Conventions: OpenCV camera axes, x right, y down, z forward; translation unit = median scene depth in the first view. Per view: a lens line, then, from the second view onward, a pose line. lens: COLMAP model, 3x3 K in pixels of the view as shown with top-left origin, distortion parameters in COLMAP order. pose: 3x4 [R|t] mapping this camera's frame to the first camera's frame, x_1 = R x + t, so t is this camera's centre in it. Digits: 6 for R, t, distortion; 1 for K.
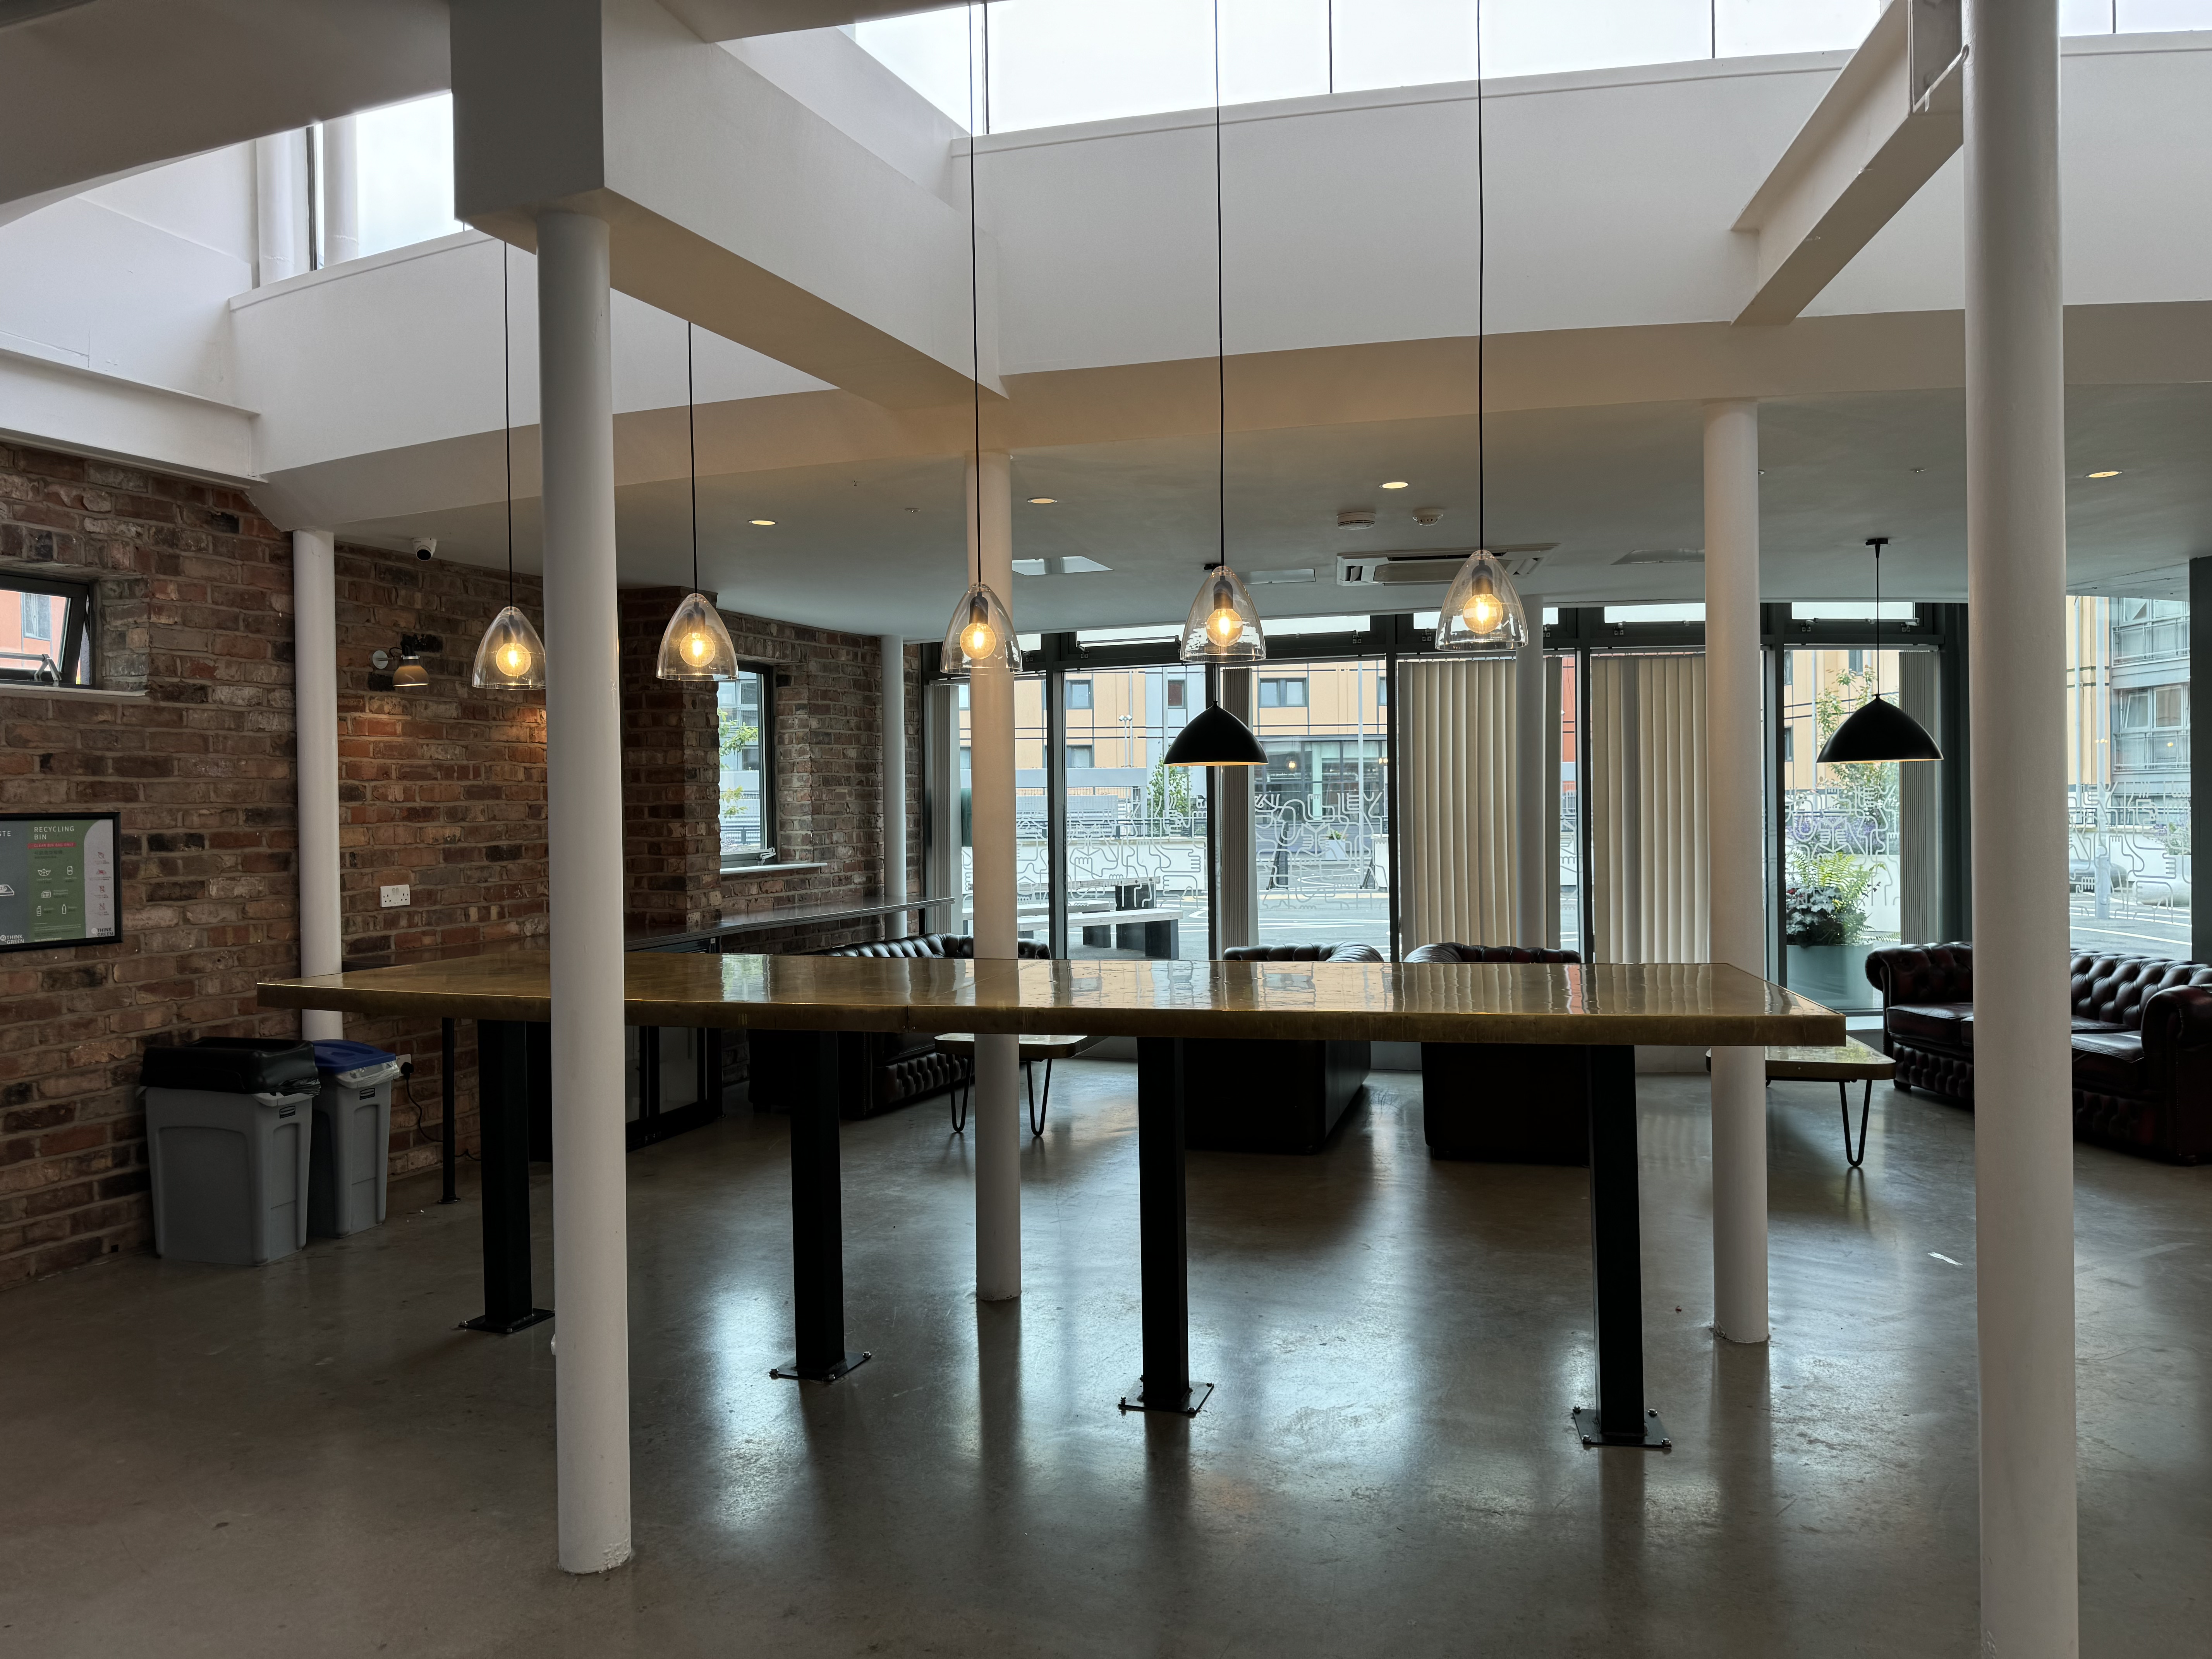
lens RADIAL K [[1574.0, 0, 1102.5], [0, 1574.0, 809.3], [0, 0, 1]] dist [0.024256, -0.003895]
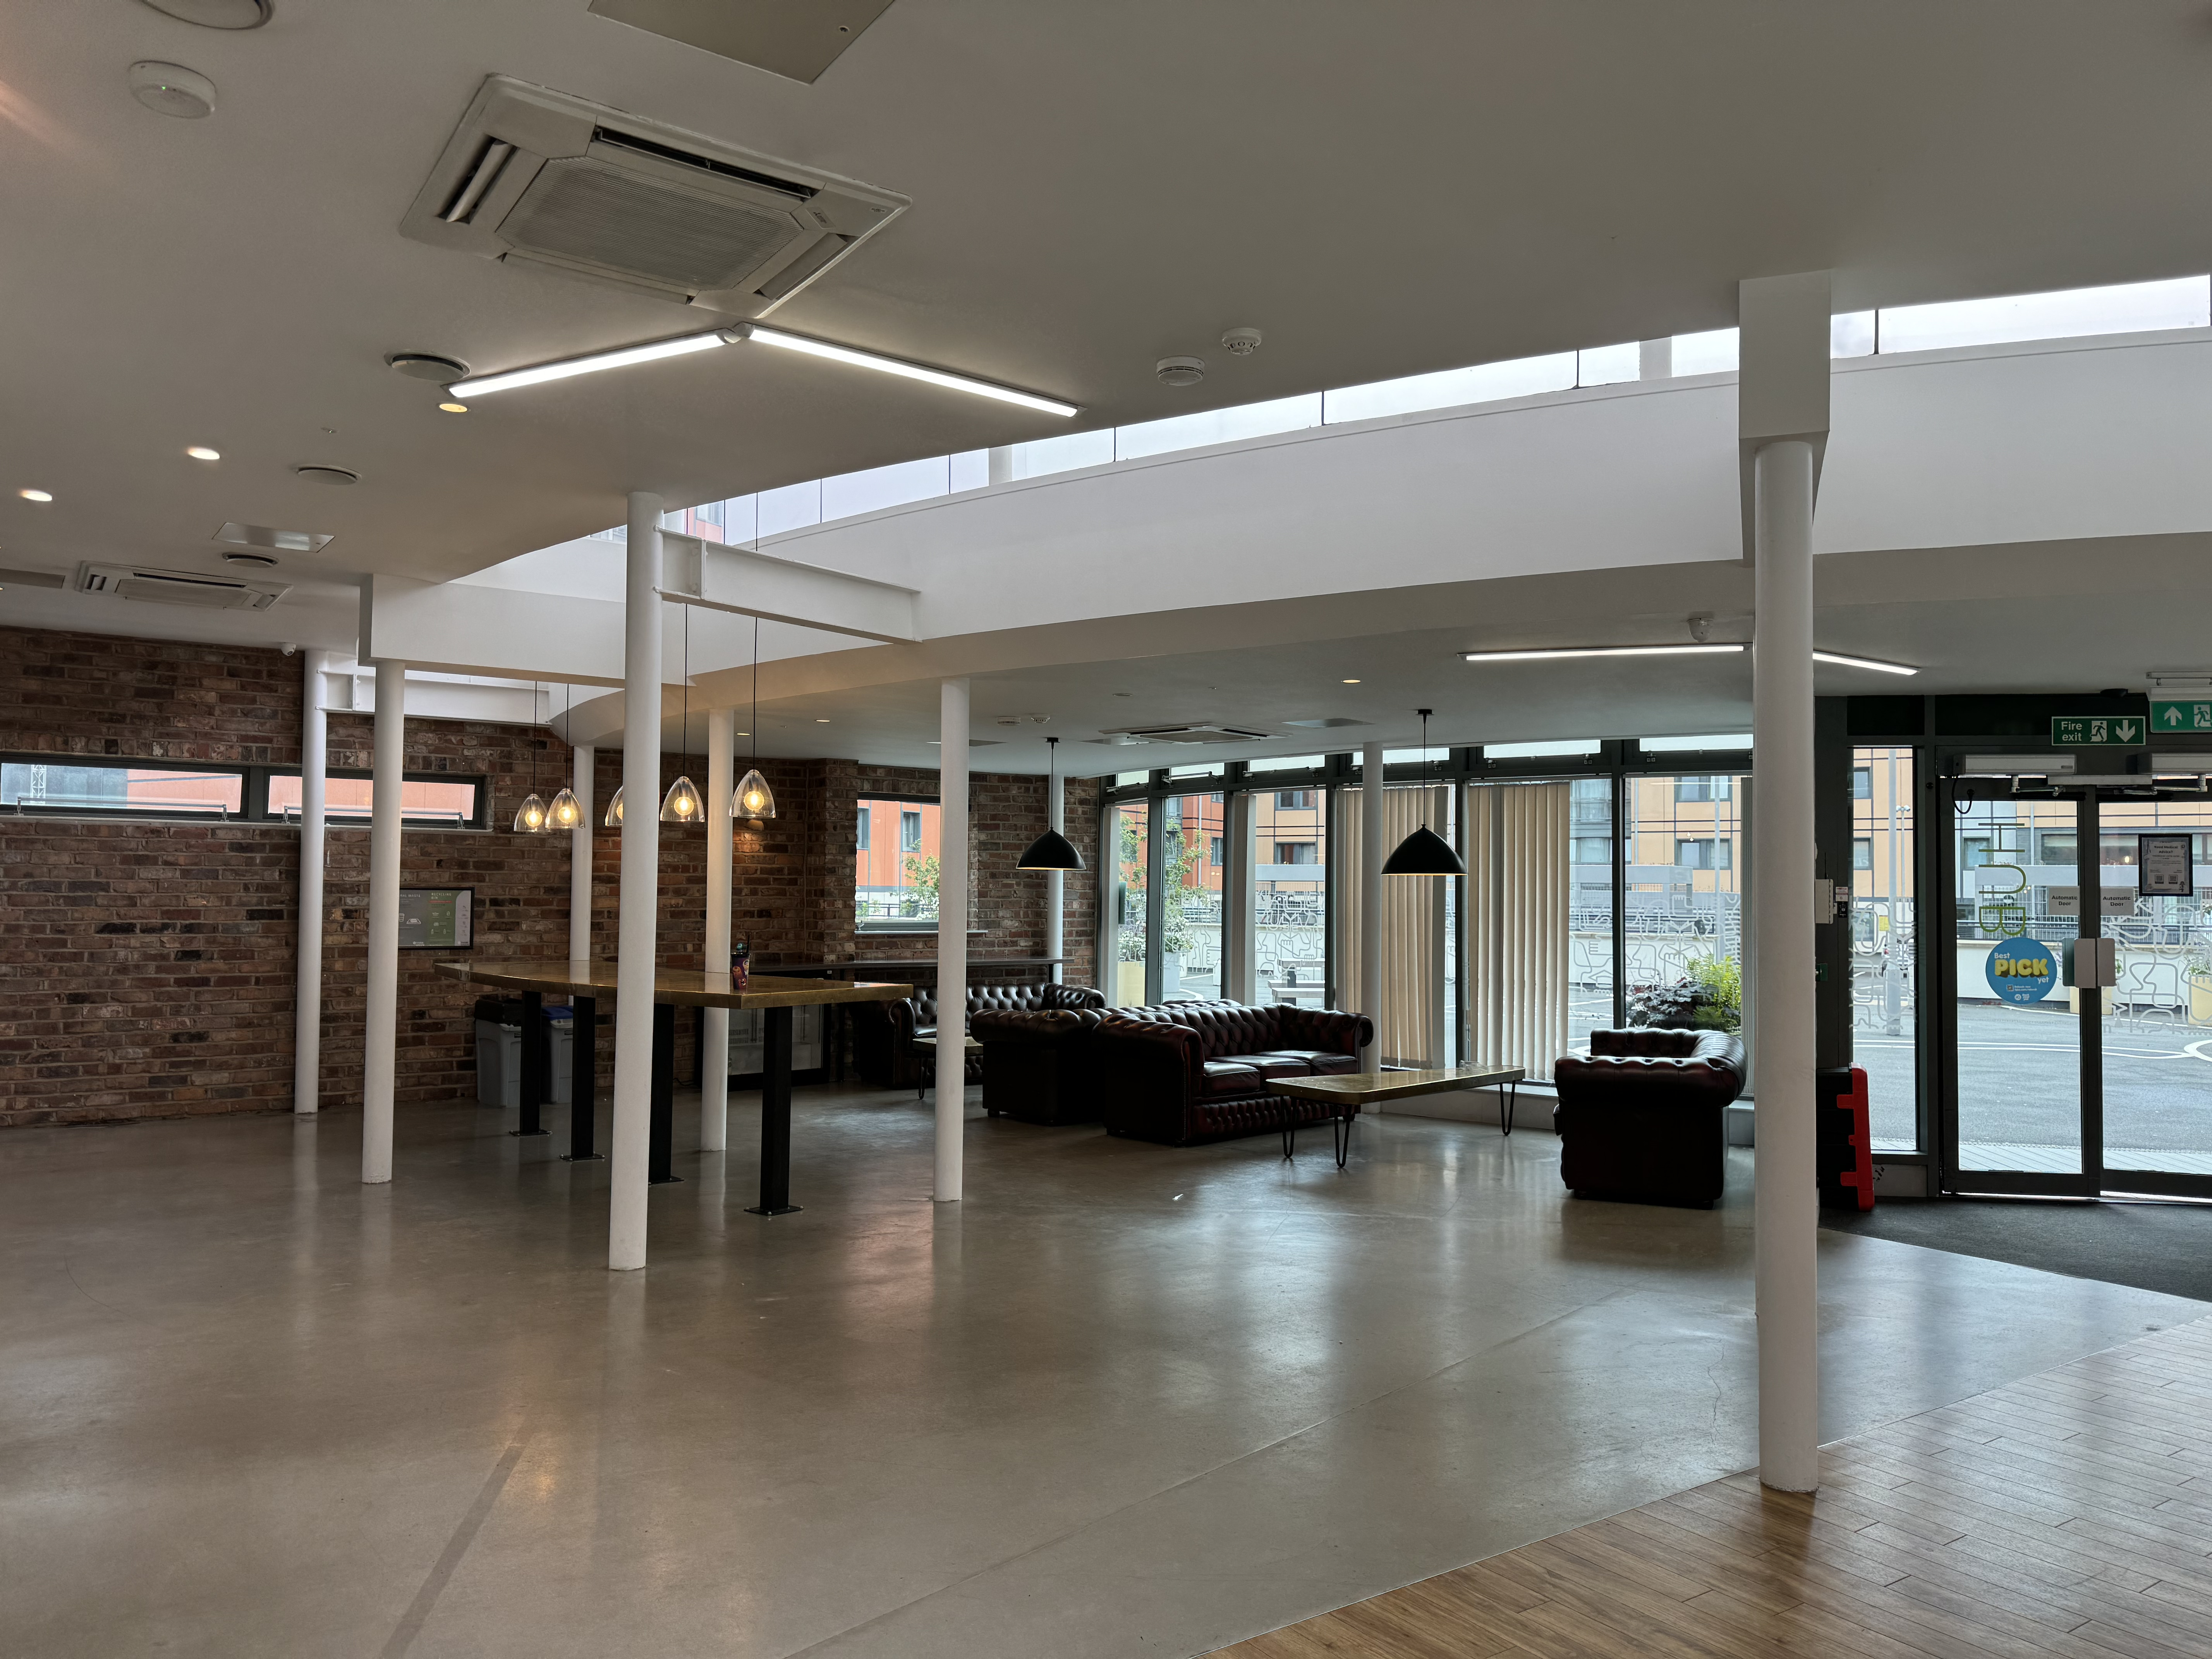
lens RADIAL K [[1546.7, 0, 1106.0], [0, 1546.7, 829.5], [0, 0, 1]] dist [0.036298, -0.001524]
pose [[0.859140, -0.000532, -0.511740, 1.084673], [-0.021710, 0.999061, -0.037487, -0.014369], [0.511279, 0.043317, 0.858322, -0.325185]]
